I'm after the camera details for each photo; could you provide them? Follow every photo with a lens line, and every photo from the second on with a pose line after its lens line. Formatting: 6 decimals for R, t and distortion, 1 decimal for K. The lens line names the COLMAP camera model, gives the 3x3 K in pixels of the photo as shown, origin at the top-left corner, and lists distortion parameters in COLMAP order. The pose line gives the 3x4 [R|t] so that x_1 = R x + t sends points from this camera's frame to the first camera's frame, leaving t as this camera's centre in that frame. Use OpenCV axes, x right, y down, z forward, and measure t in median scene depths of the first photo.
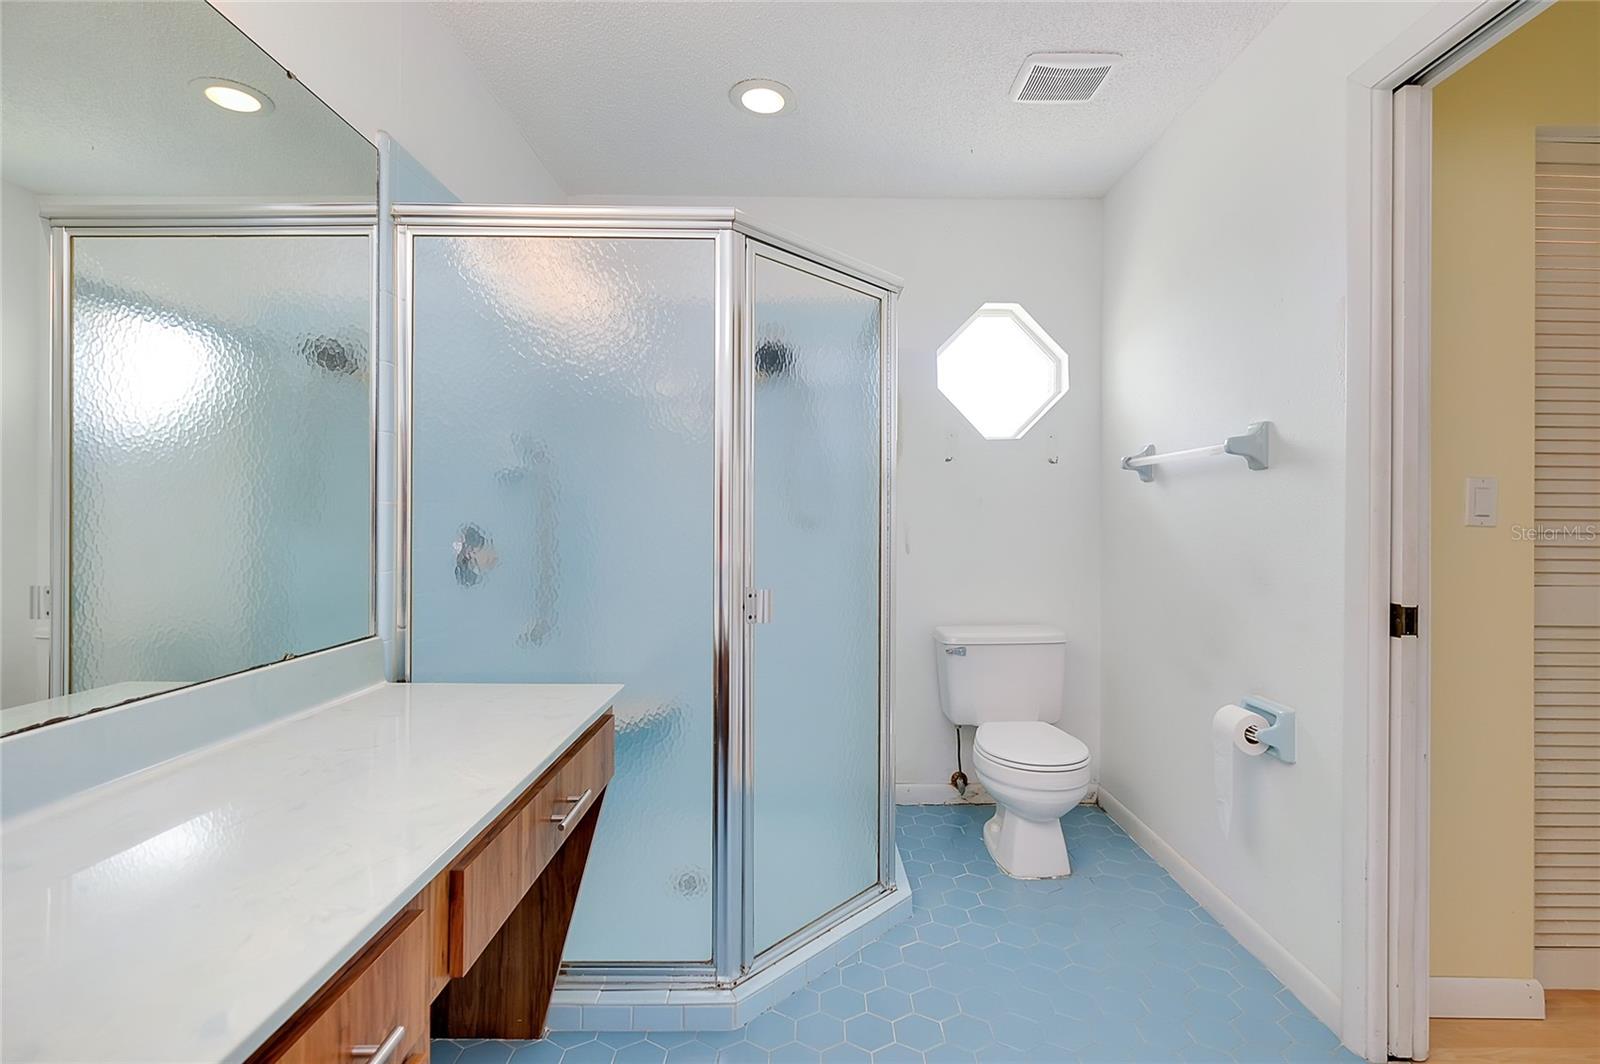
lens RADIAL K [[731.7, 0, 803.7], [0, 731.7, 521.5], [0, 0, 1]] dist [0.002146, 0.000080]
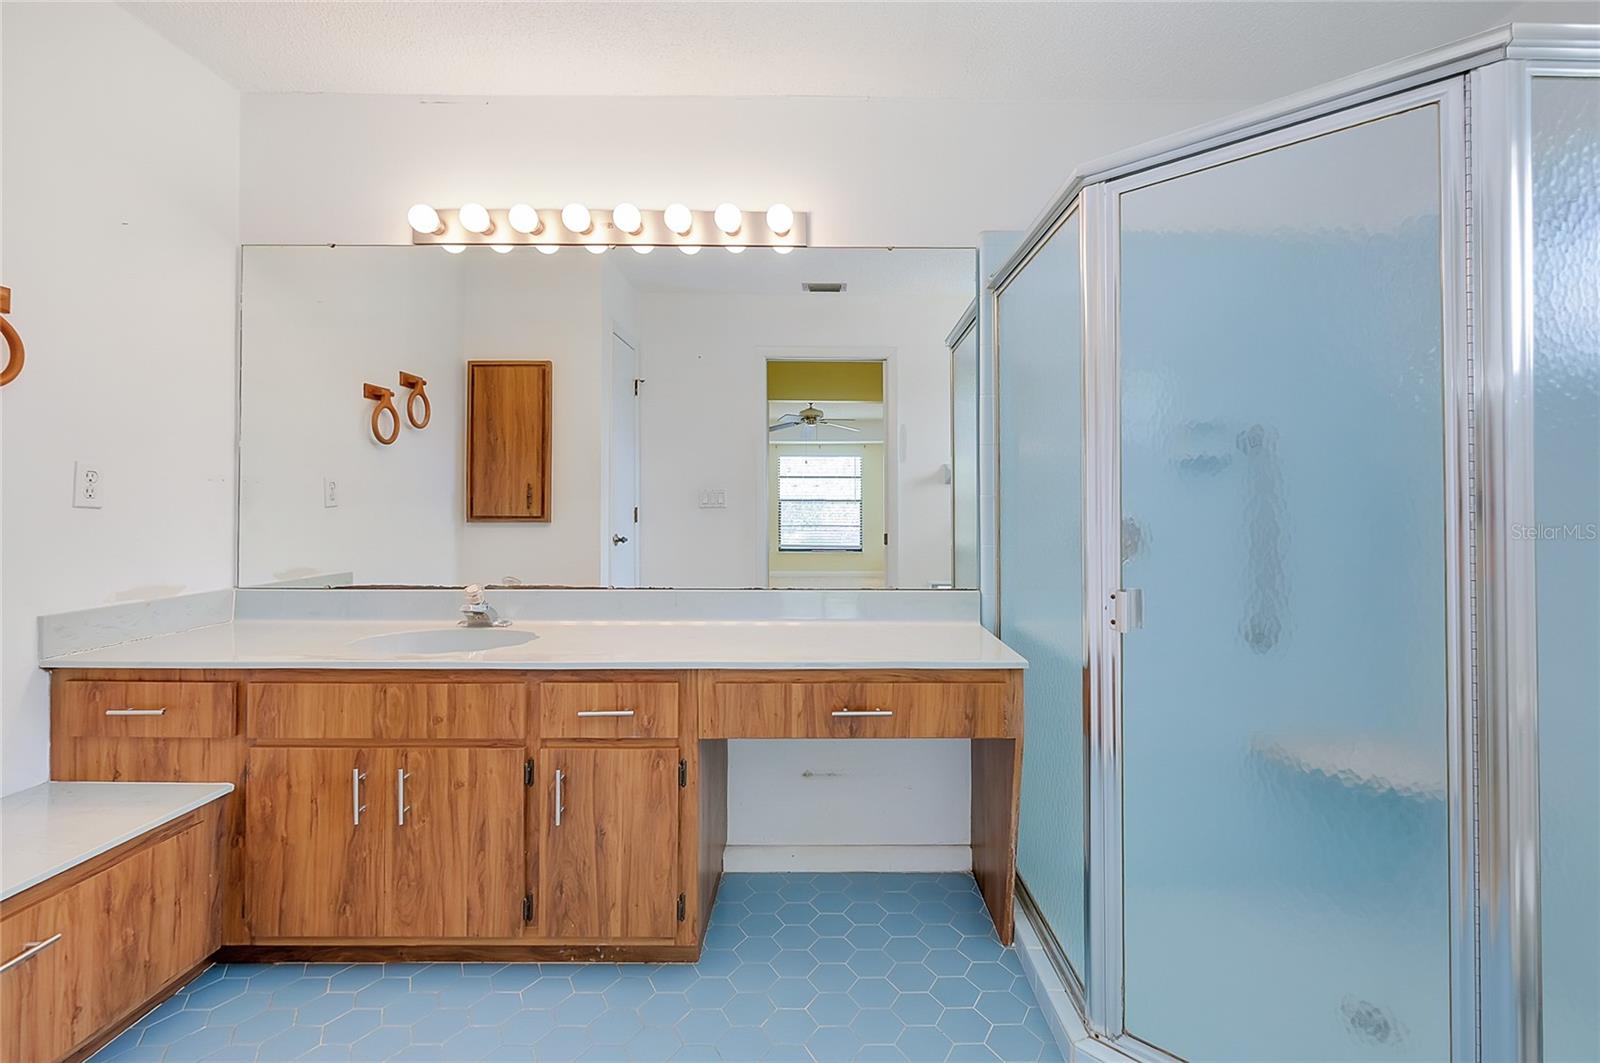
lens RADIAL K [[732.1, 0, 822.8], [0, 732.1, 492.4], [0, 0, 1]] dist [-0.004513, -0.000596]
pose [[-0.002945, -0.020316, -0.999789, 0.639895], [-0.003558, 0.999788, -0.020305, -0.000660], [0.999989, 0.003497, -0.003017, 0.542766]]
